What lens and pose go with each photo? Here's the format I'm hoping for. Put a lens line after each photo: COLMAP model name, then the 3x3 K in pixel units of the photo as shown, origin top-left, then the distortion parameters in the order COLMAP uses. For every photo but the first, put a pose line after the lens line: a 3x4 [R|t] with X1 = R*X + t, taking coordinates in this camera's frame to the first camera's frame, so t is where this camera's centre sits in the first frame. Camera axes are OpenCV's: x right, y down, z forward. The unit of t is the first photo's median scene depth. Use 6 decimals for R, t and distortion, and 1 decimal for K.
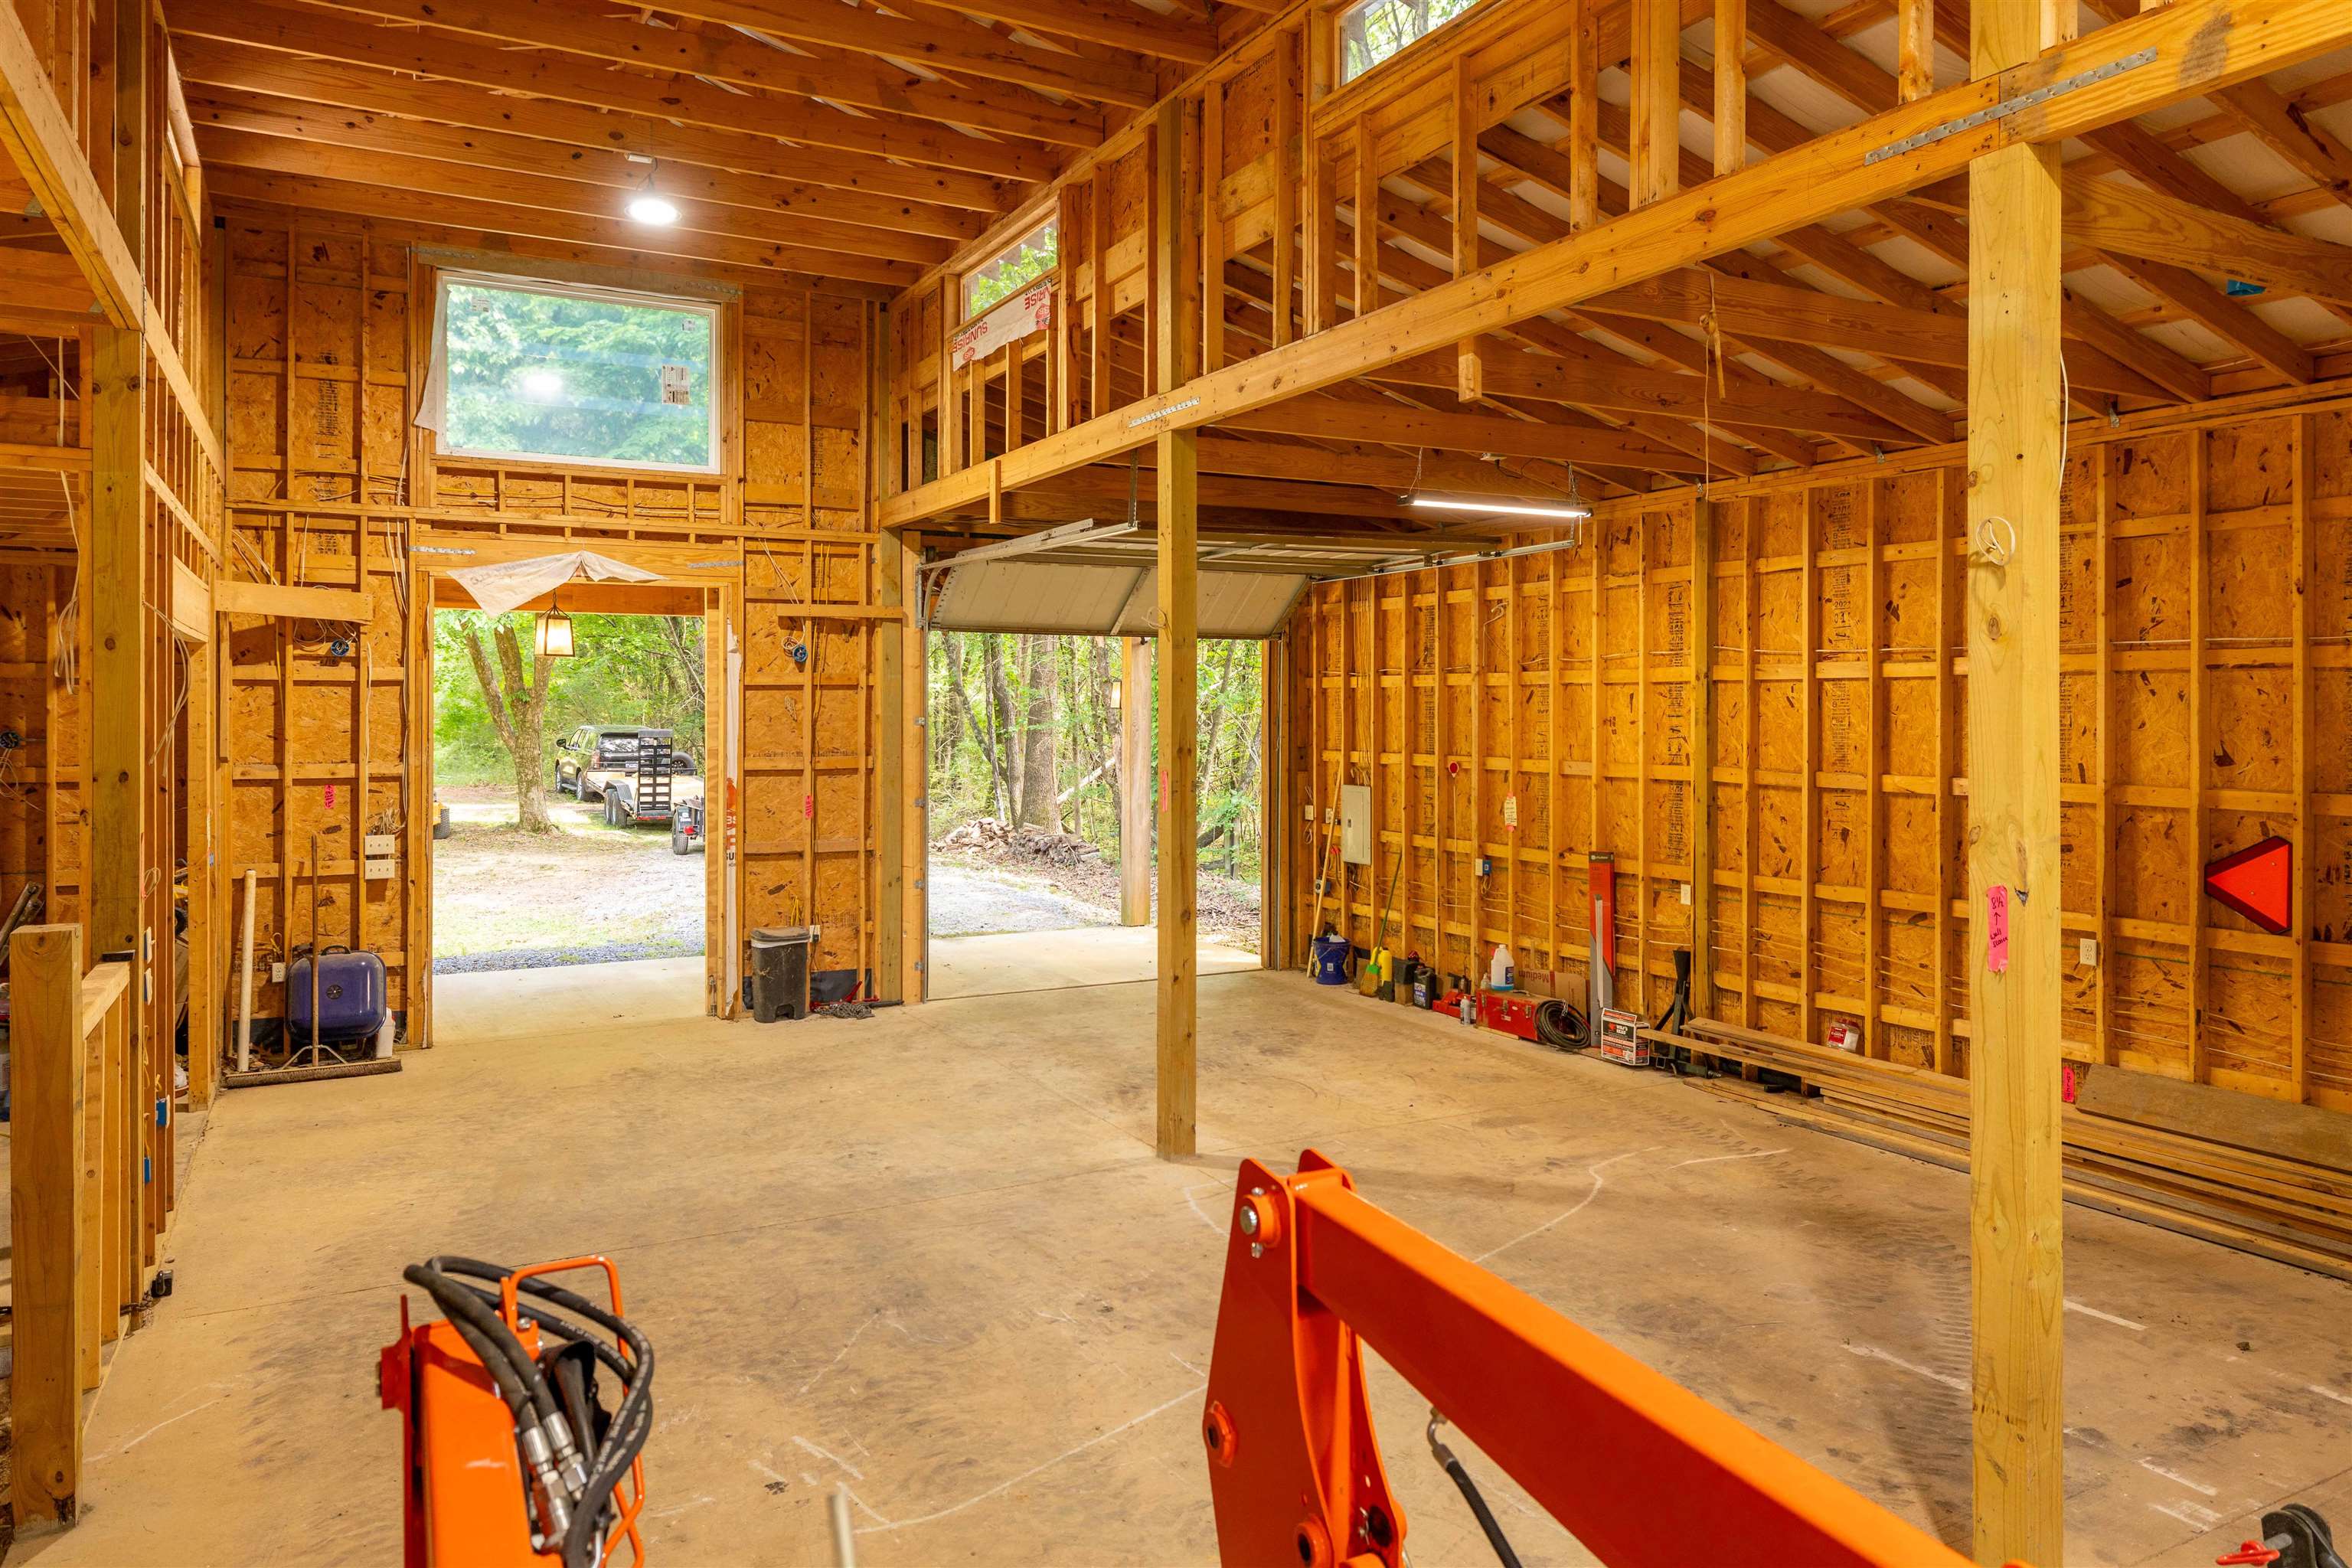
lens RADIAL K [[1534.9, 0, 1189.7], [0, 1534.9, 700.4], [0, 0, 1]] dist [-0.002631, -0.003011]
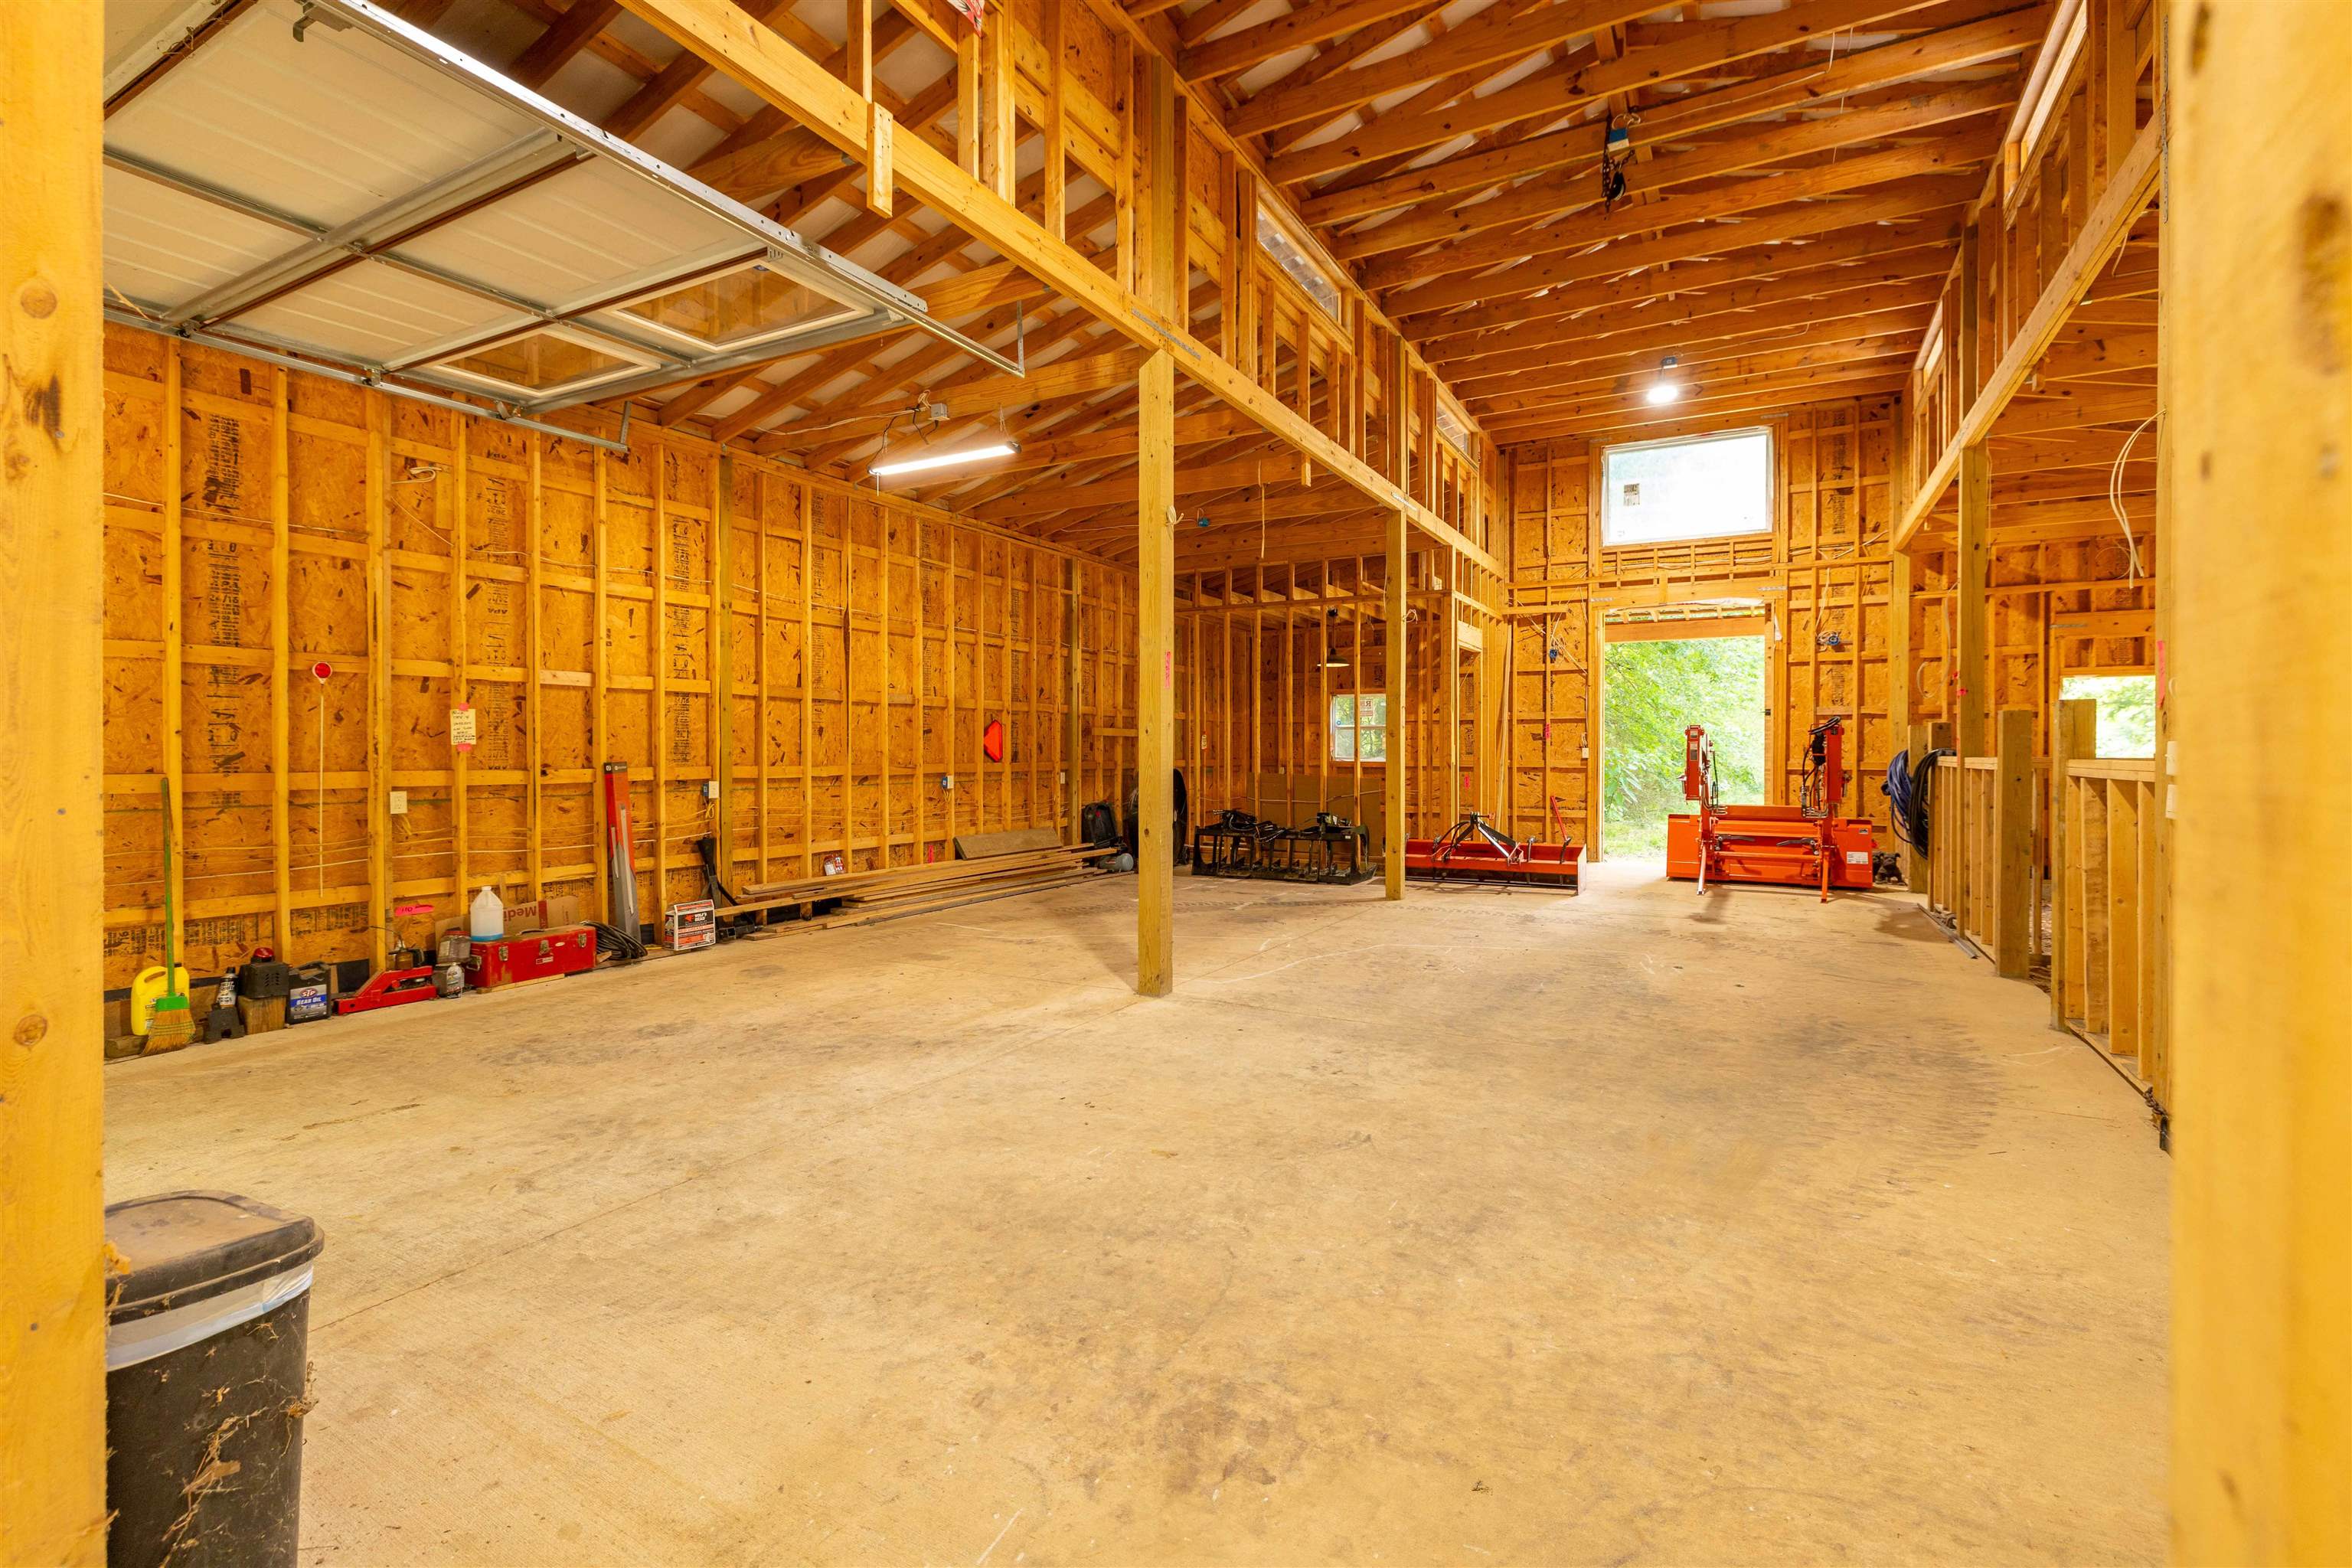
lens RADIAL K [[1052.3, 0, 1178.1], [0, 1052.3, 768.3], [0, 0, 1]] dist [0.000173, 0.000102]
pose [[-0.536950, -0.013952, 0.843499, -0.777274], [-0.007436, 0.999903, 0.011805, 0.140650], [-0.843581, 0.000066, -0.537002, 1.619545]]
